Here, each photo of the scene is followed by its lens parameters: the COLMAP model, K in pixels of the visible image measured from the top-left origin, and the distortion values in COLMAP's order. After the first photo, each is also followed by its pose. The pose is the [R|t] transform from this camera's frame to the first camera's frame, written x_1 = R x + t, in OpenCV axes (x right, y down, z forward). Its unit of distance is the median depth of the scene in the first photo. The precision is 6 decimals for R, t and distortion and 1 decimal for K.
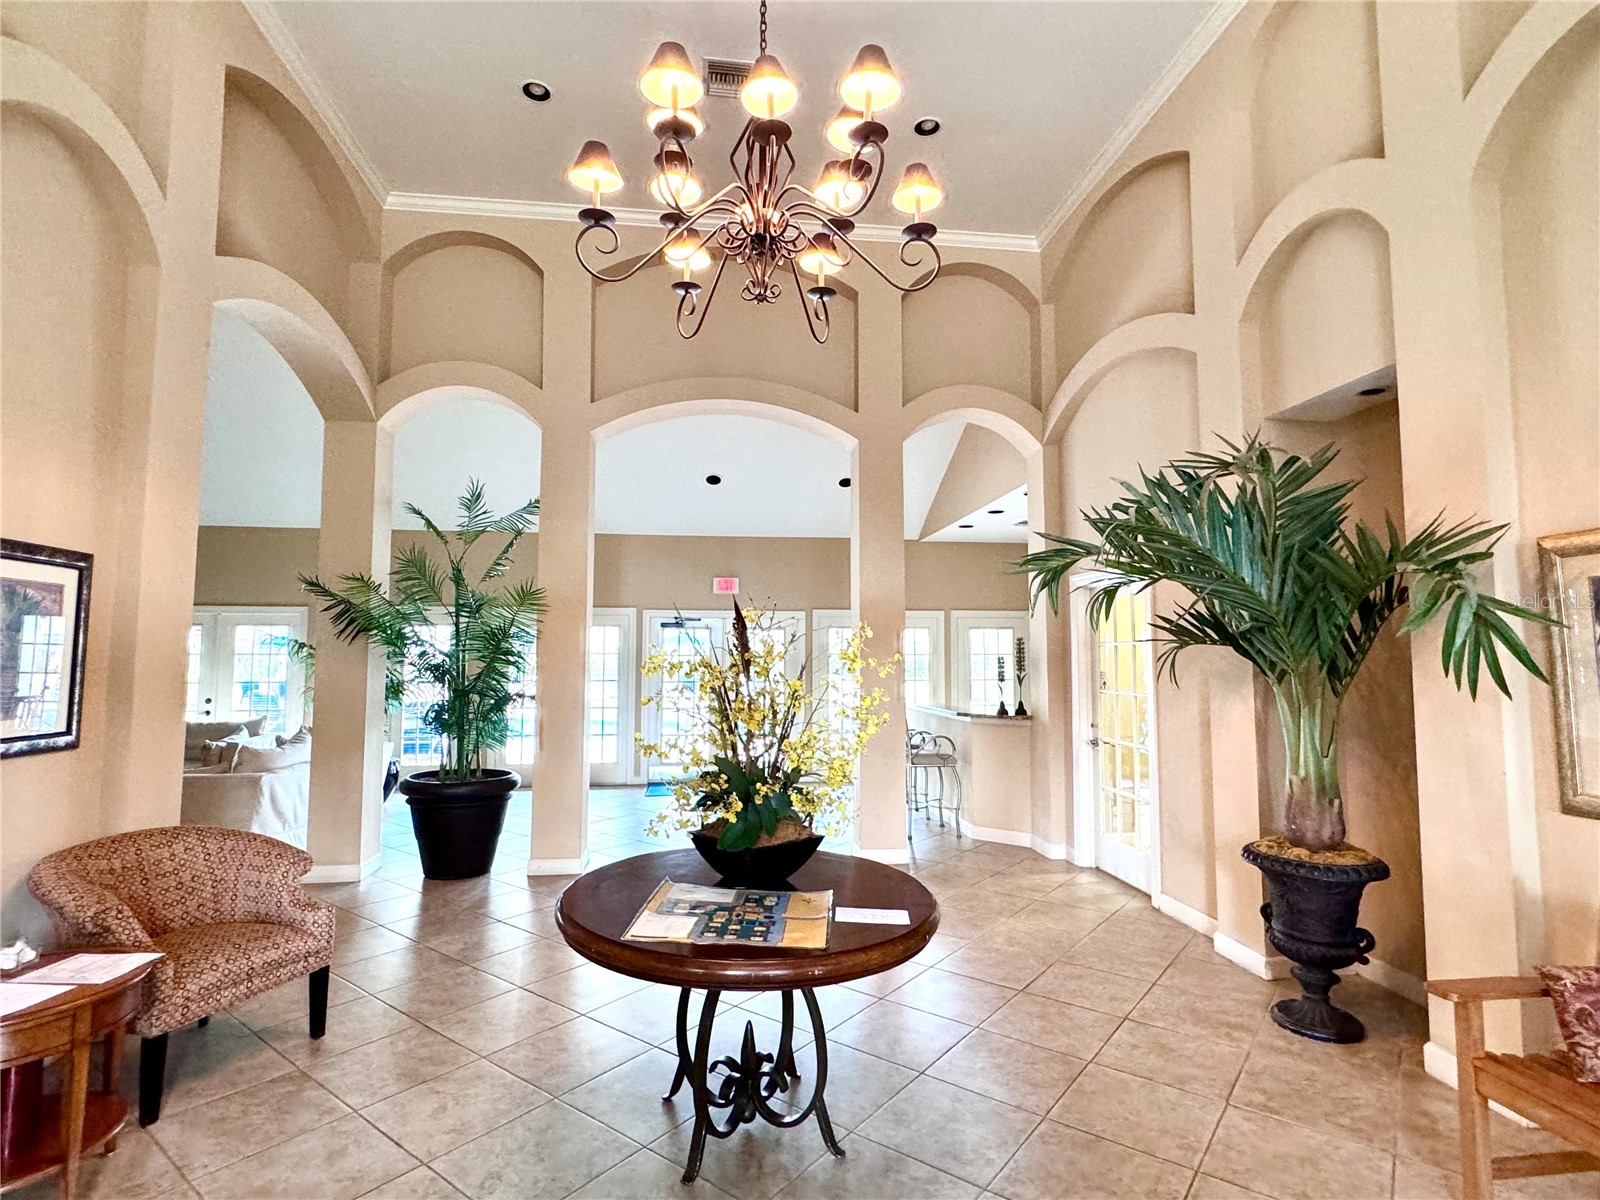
lens RADIAL K [[790.5, 0, 800.0], [0, 790.5, 600.0], [0, 0, 1]] dist [-0.000484, -0.000077]
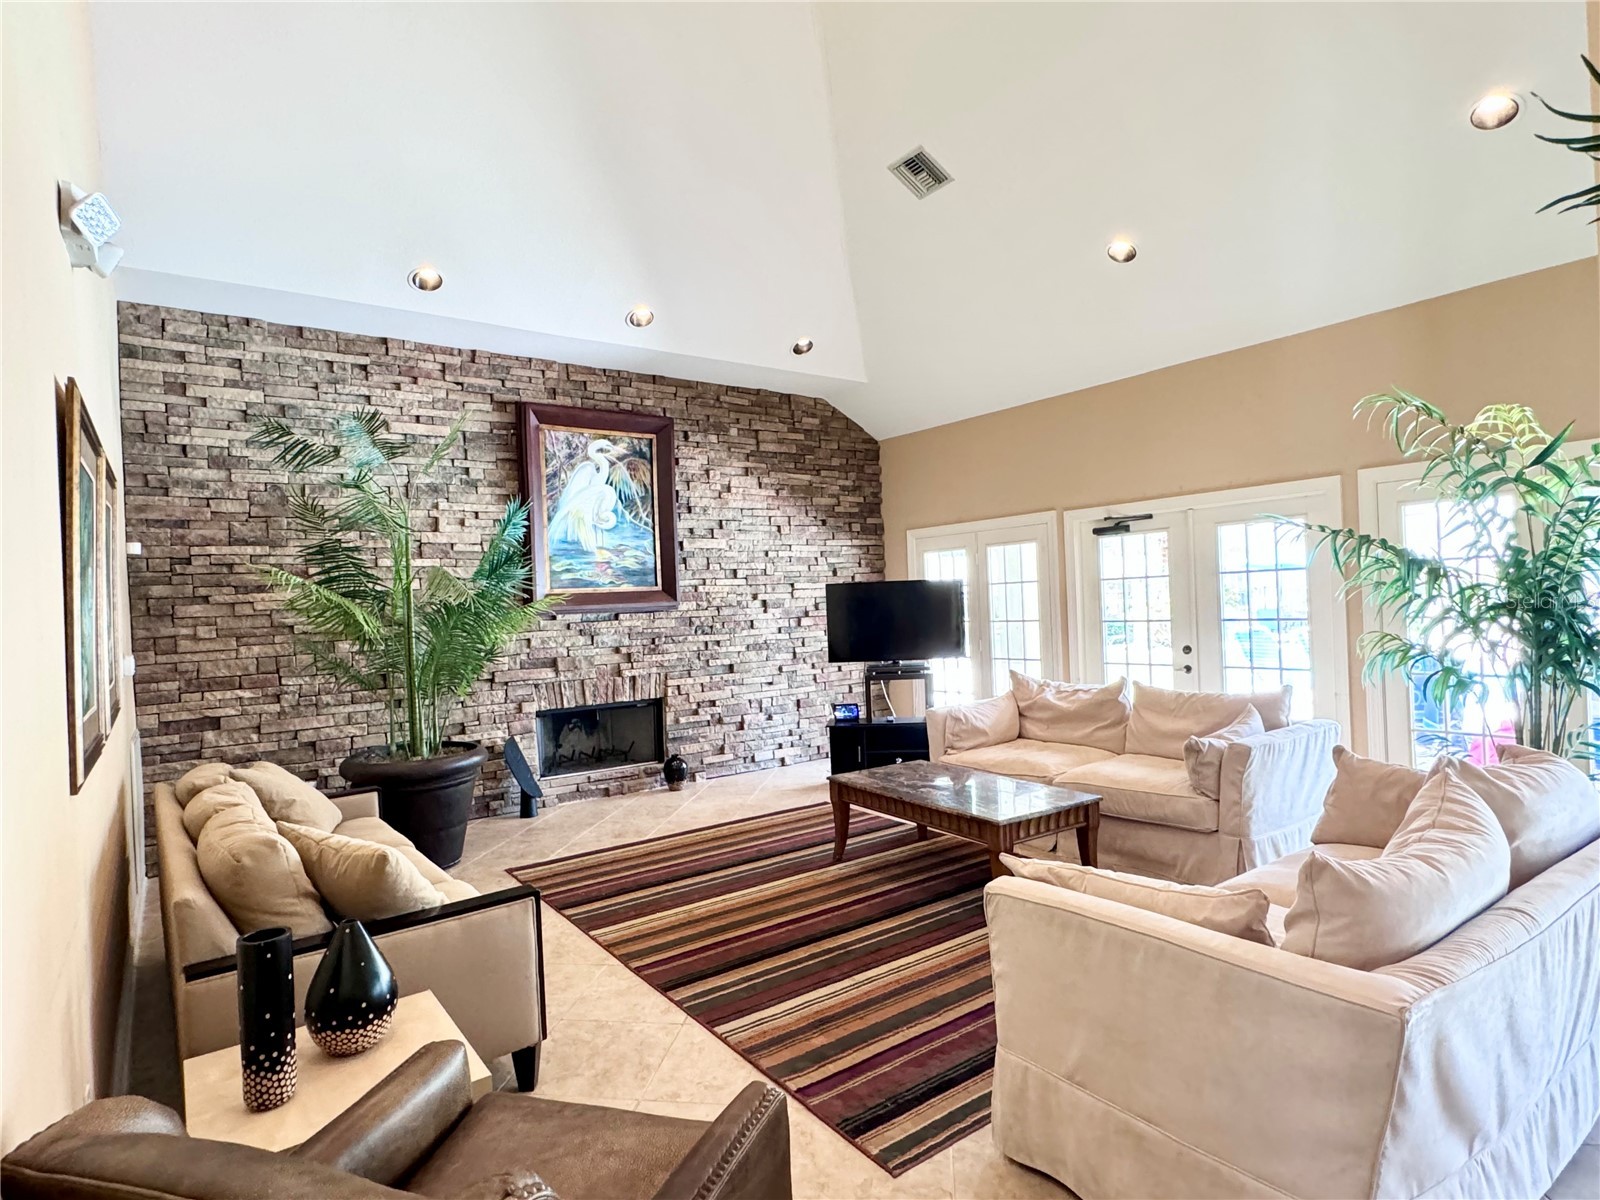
lens RADIAL K [[862.1, 0, 800.0], [0, 862.1, 600.0], [0, 0, 1]] dist [0.001417, 0.000516]
pose [[0.489563, -0.027838, -0.871523, -0.360706], [0.100978, 0.994576, 0.024954, 0.044850], [0.866101, -0.100221, 0.489719, 0.481459]]
